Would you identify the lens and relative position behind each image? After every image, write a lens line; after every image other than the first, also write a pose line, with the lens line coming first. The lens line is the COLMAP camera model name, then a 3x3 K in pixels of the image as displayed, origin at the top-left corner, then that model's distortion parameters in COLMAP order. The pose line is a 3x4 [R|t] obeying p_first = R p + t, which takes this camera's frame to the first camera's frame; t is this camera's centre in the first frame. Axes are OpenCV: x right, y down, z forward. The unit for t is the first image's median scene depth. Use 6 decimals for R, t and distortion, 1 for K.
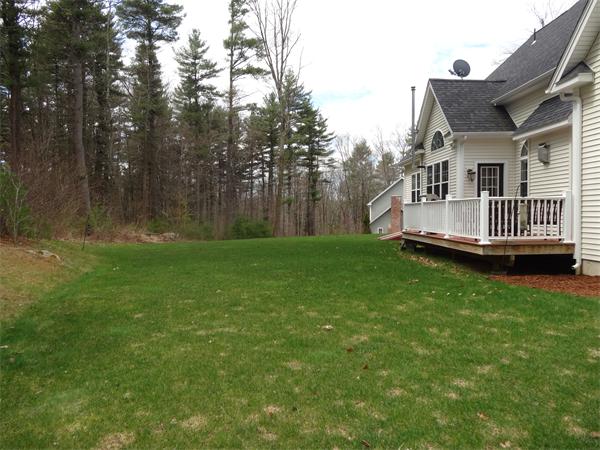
lens RADIAL K [[437.6, 0, 300.0], [0, 437.6, 225.0], [0, 0, 1]] dist [-0.008240, -0.003151]
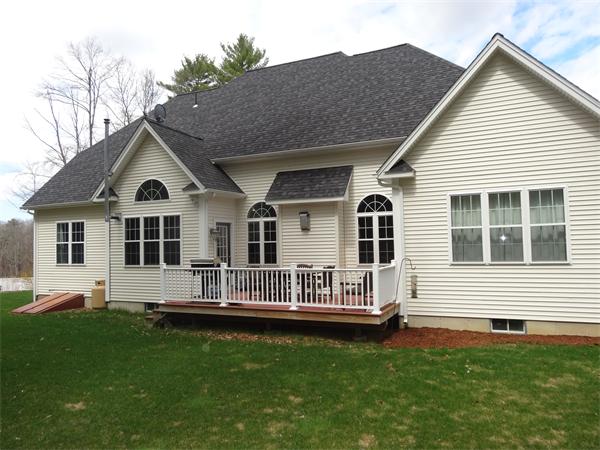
lens RADIAL K [[437.6, 0, 300.0], [0, 437.6, 225.0], [0, 0, 1]] dist [-0.008240, -0.003151]
pose [[0.453677, 0.040516, 0.890245, -0.451143], [0.041261, 0.996940, -0.066399, -0.079718], [-0.890211, 0.066856, 0.450617, 0.503397]]
